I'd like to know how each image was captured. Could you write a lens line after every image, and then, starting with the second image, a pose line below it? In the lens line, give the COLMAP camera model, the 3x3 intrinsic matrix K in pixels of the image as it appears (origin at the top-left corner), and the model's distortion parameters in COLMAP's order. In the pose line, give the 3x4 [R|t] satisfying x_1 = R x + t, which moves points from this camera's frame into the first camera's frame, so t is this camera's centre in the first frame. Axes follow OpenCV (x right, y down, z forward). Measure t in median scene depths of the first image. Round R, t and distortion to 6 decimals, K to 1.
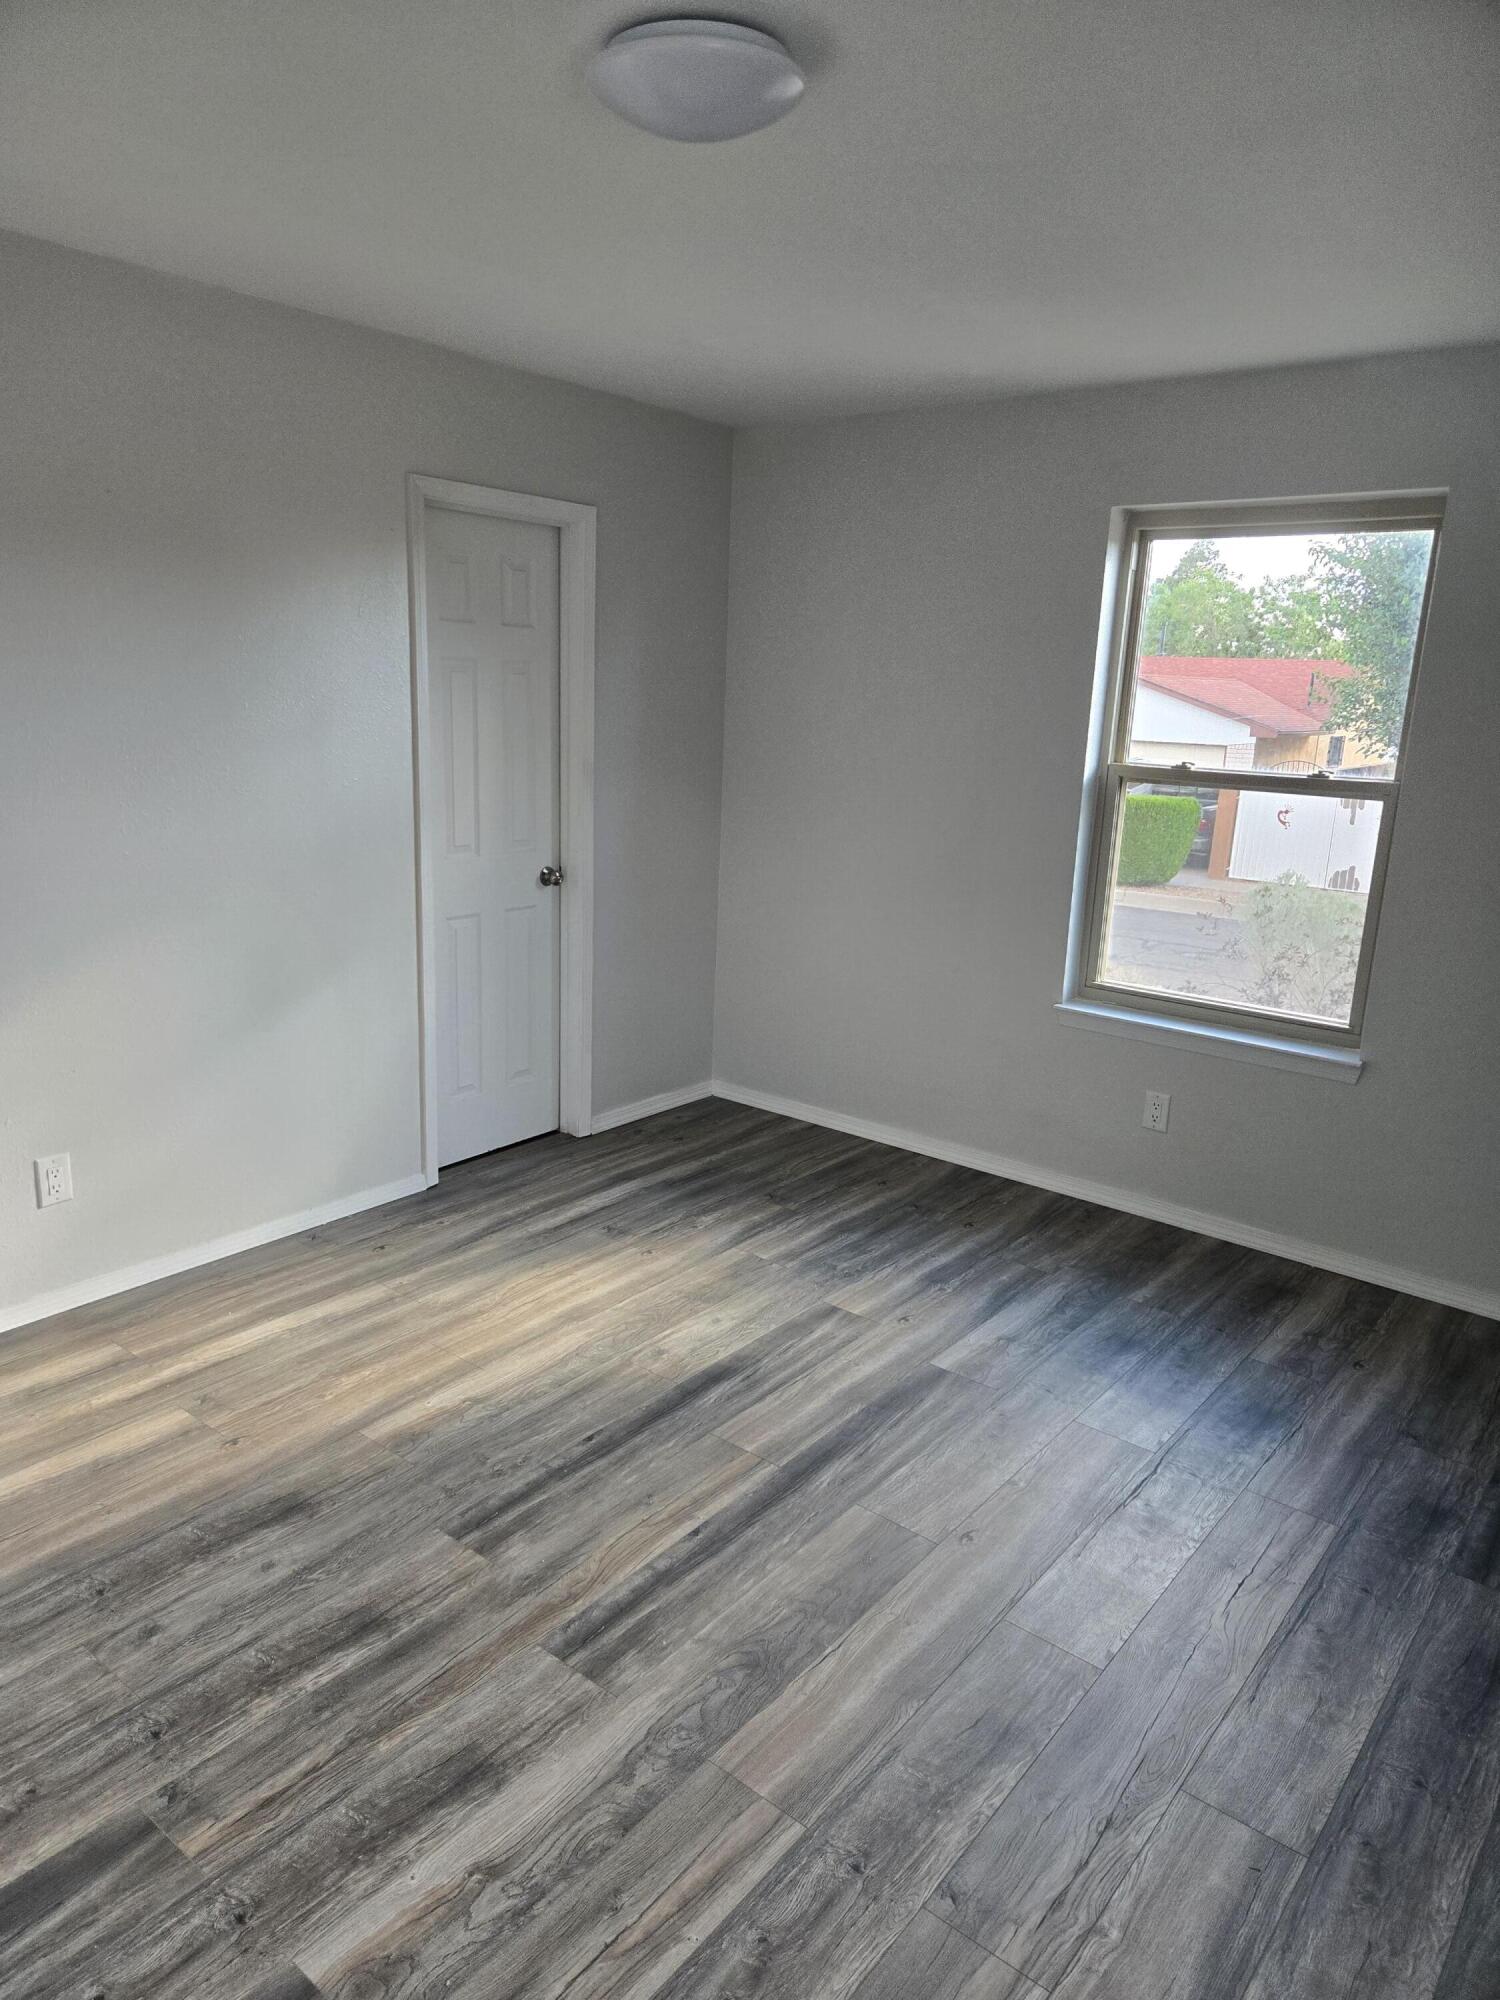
lens RADIAL K [[1343.2, 0, 753.4], [0, 1343.2, 1008.9], [0, 0, 1]] dist [0.046937, -0.052238]
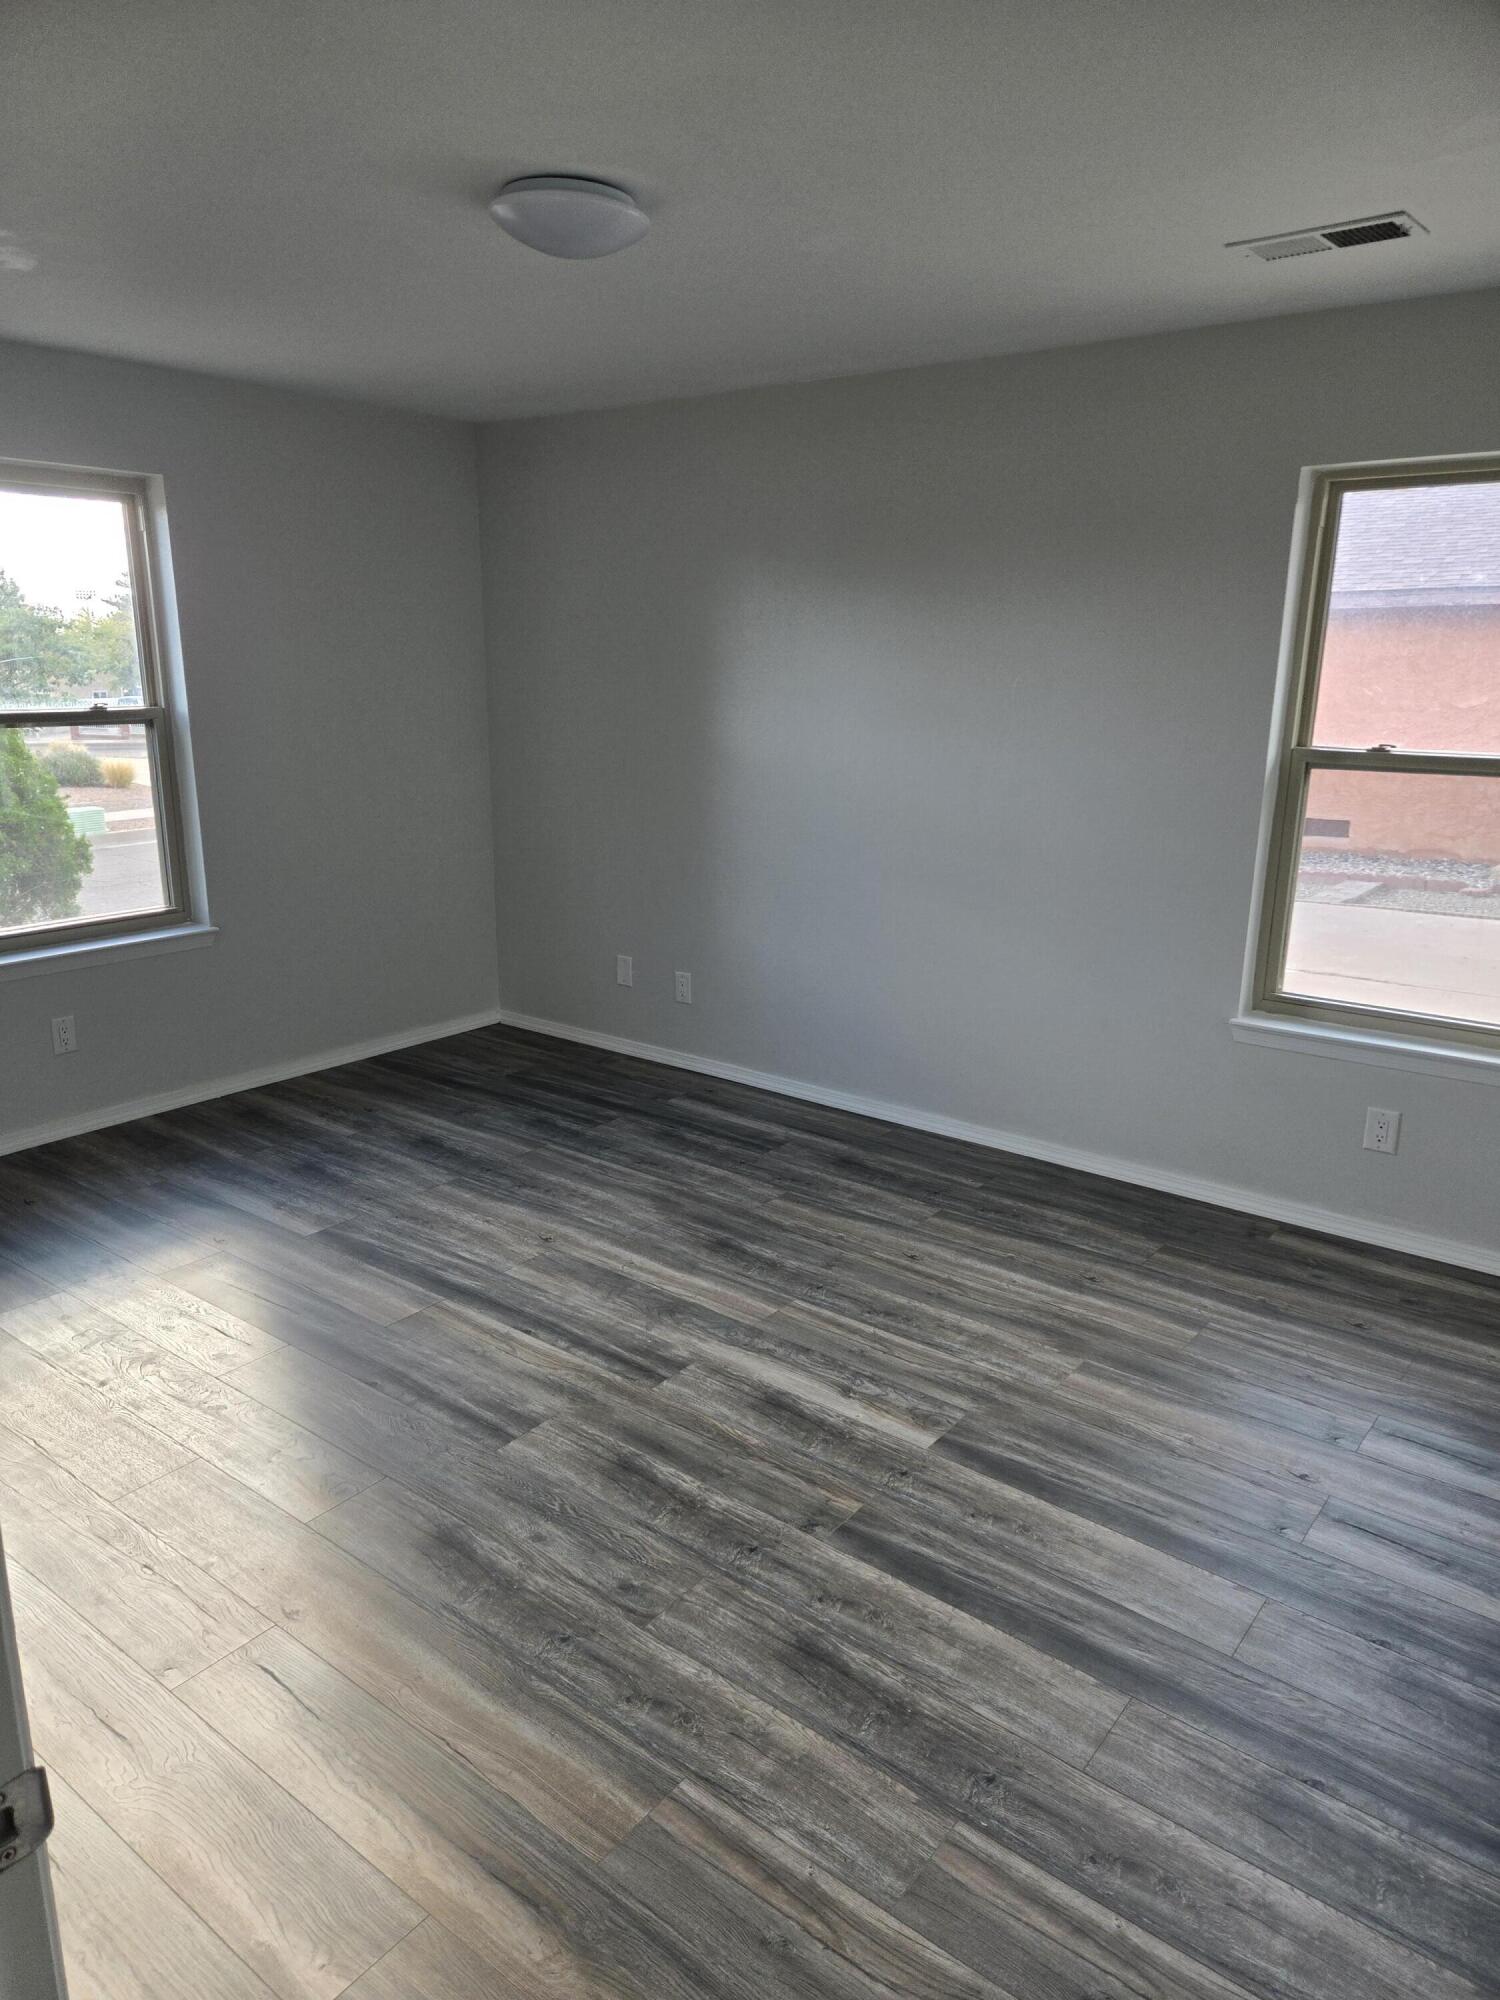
lens RADIAL K [[1343.2, 0, 722.4], [0, 1343.2, 1028.7], [0, 0, 1]] dist [0.046937, -0.052238]
pose [[-0.002204, -0.310210, 0.950666, -1.283108], [0.229432, 0.925152, 0.302416, -0.237787], [-0.973322, 0.218779, 0.069133, 0.748102]]
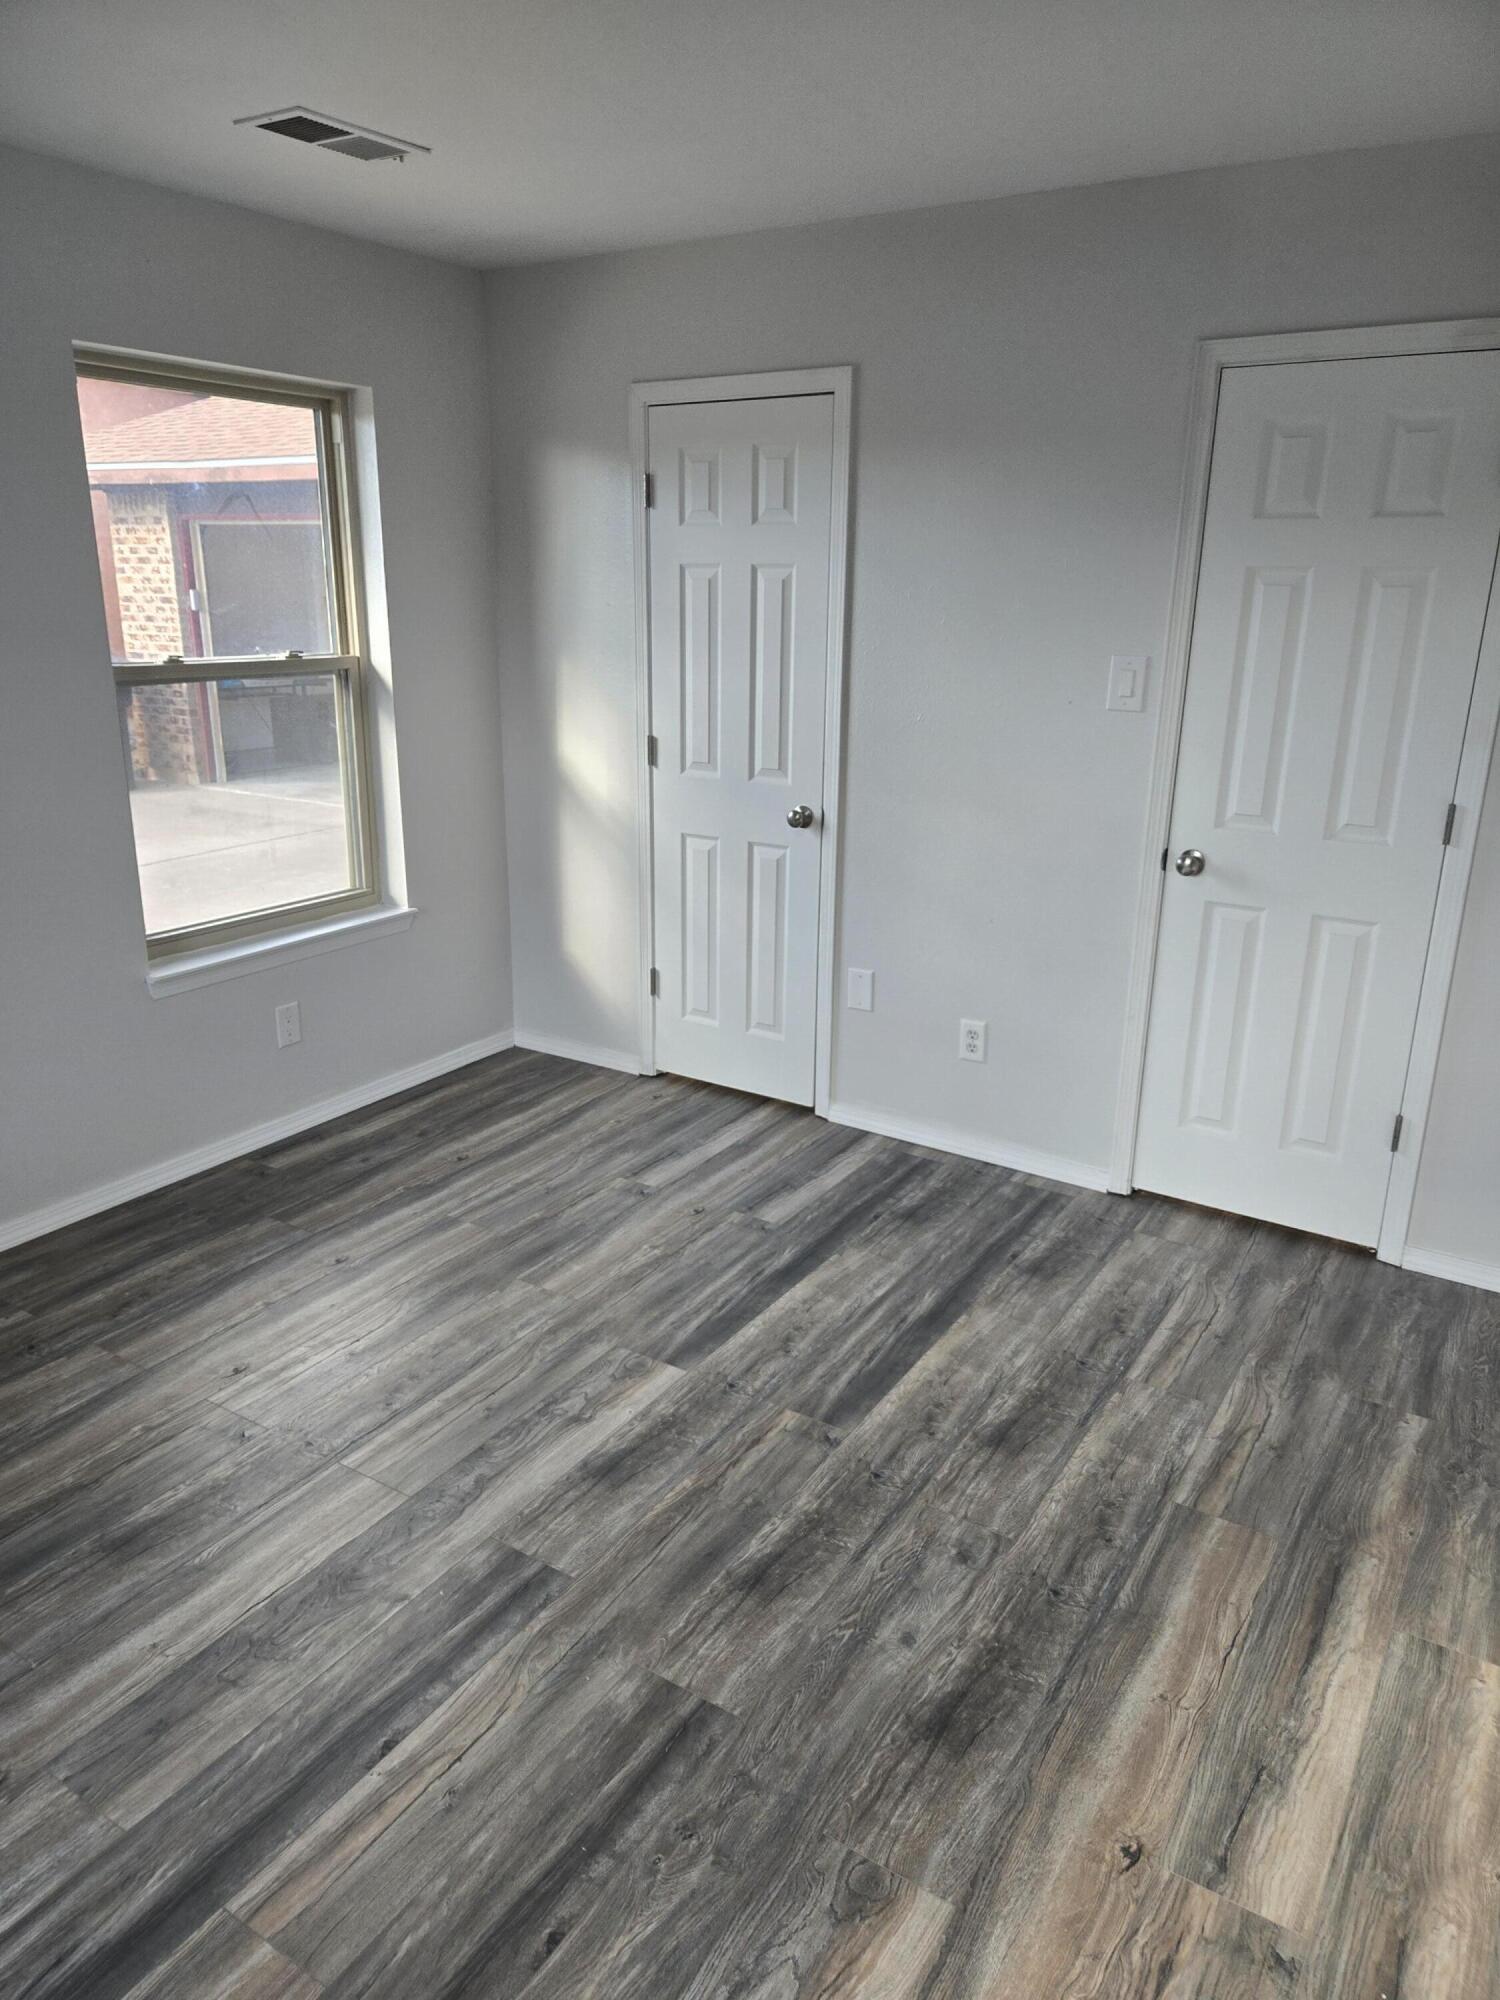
lens RADIAL K [[1343.2, 0, 760.9], [0, 1343.2, 1005.0], [0, 0, 1]] dist [0.046937, -0.052238]
pose [[-0.992522, -0.013992, -0.121261, -0.165171], [-0.074885, 0.854295, 0.514366, -0.386052], [0.096396, 0.519600, -0.848954, 1.594507]]
